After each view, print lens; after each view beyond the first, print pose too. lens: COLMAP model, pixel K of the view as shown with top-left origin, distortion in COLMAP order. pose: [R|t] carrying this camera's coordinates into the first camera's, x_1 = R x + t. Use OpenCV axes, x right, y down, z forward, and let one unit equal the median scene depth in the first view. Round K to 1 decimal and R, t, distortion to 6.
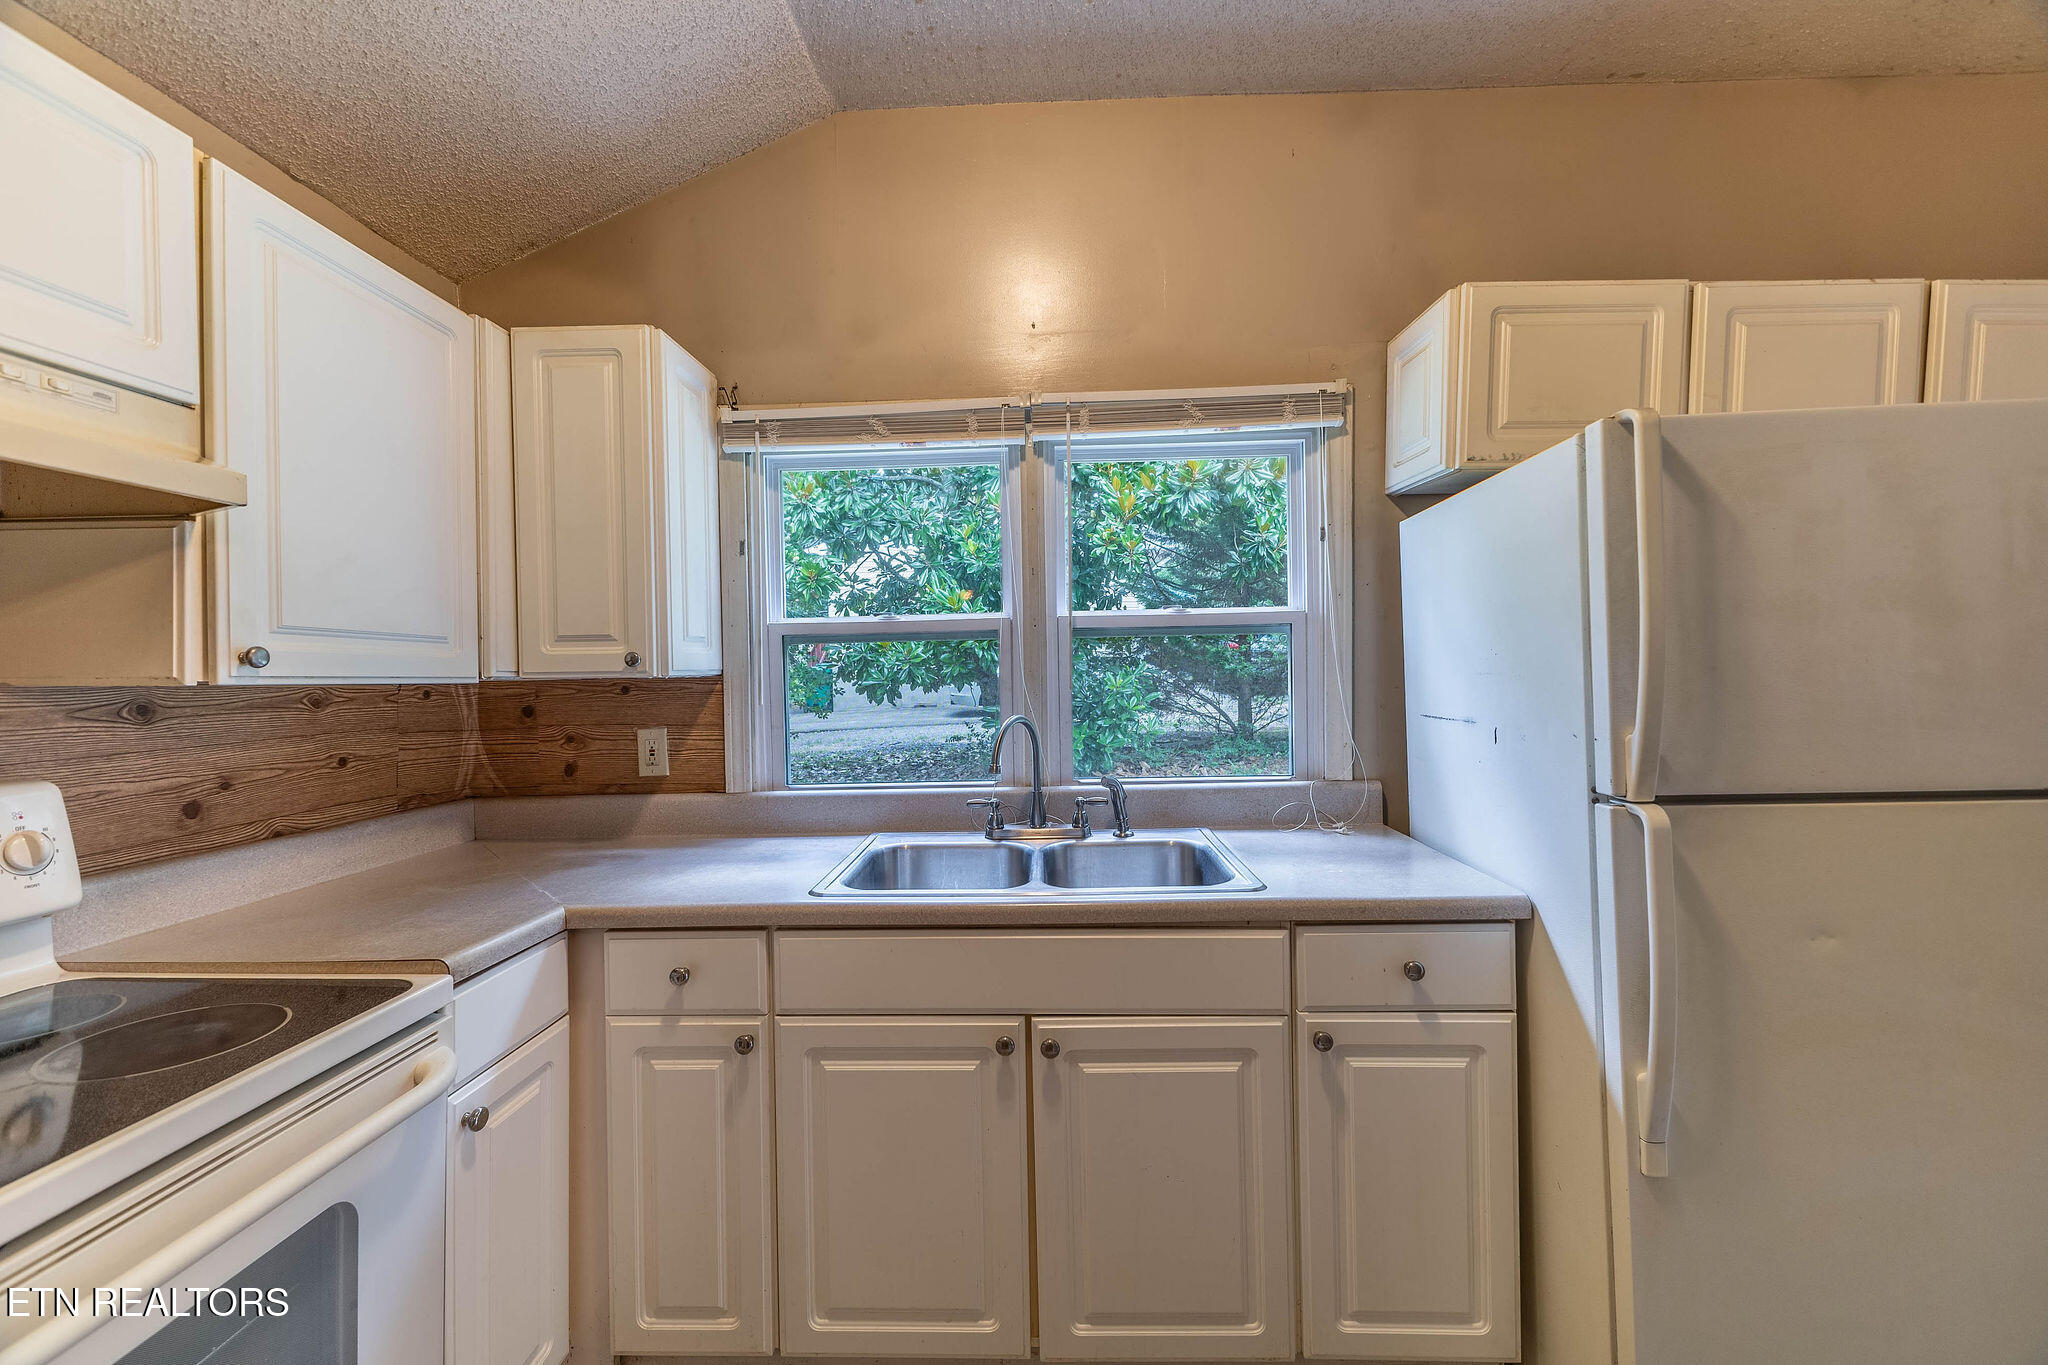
lens RADIAL K [[803.8, 0, 1017.8], [0, 803.8, 674.3], [0, 0, 1]] dist [0.007331, -0.002032]
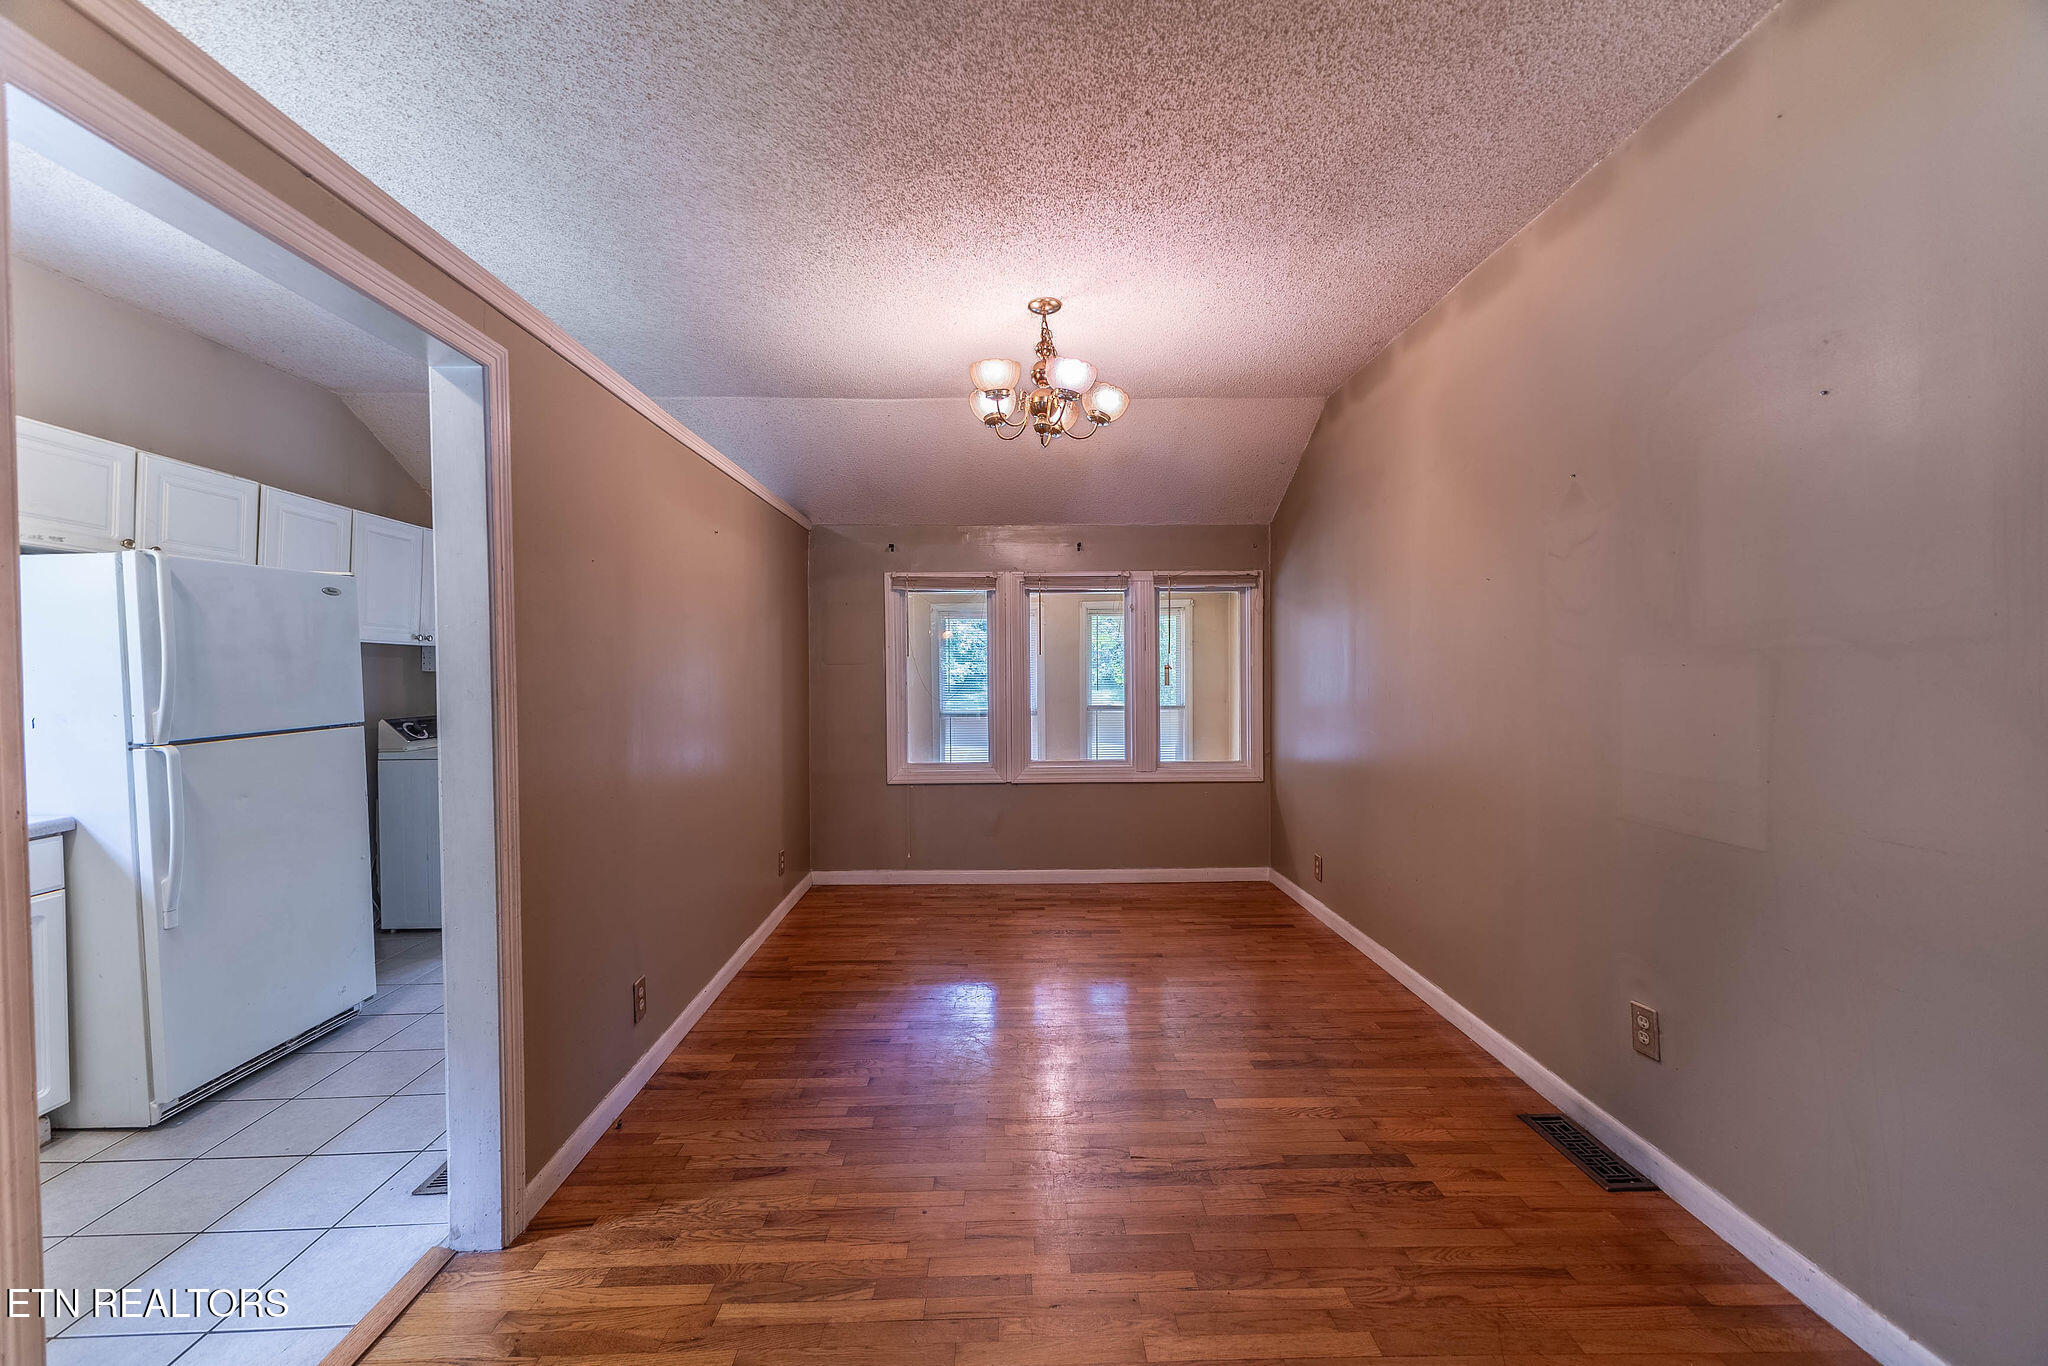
lens RADIAL K [[803.8, 0, 1025.3], [0, 803.8, 681.4], [0, 0, 1]] dist [0.007331, -0.002032]
pose [[-0.078336, -0.003174, 0.996922, -0.871513], [0.017240, 0.999841, 0.004538, 0.016525], [-0.996778, 0.017542, -0.078269, -0.616860]]
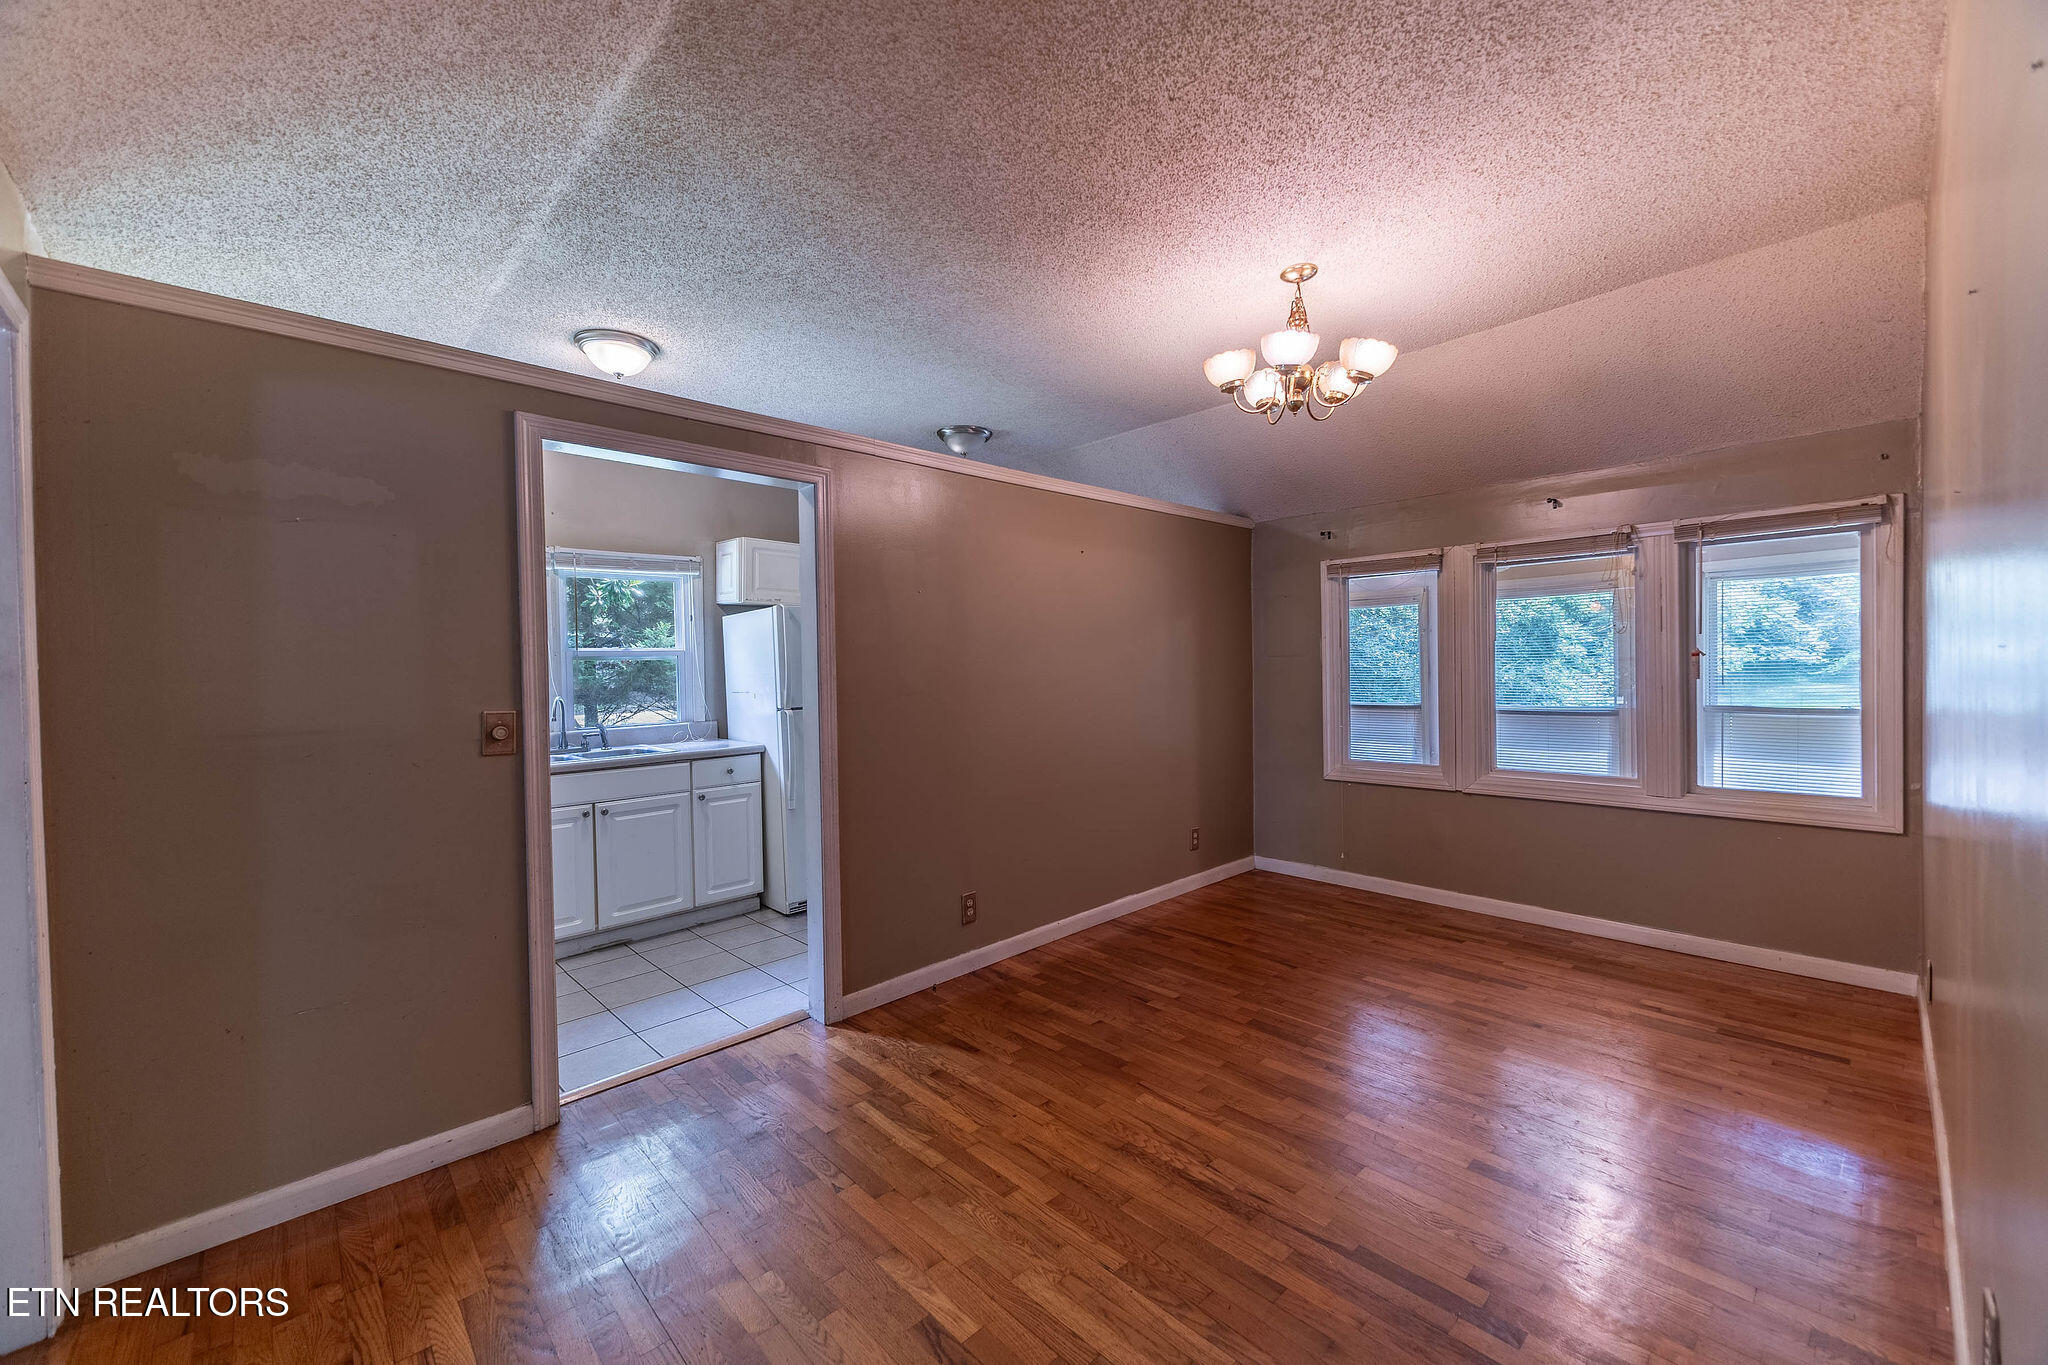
lens RADIAL K [[803.8, 0, 1029.2], [0, 803.8, 675.8], [0, 0, 1]] dist [0.007331, -0.002032]
pose [[0.686566, -0.007029, 0.727034, -0.714993], [0.016610, 0.999844, -0.006020, 0.027591], [-0.726878, 0.016209, 0.686575, -1.455698]]
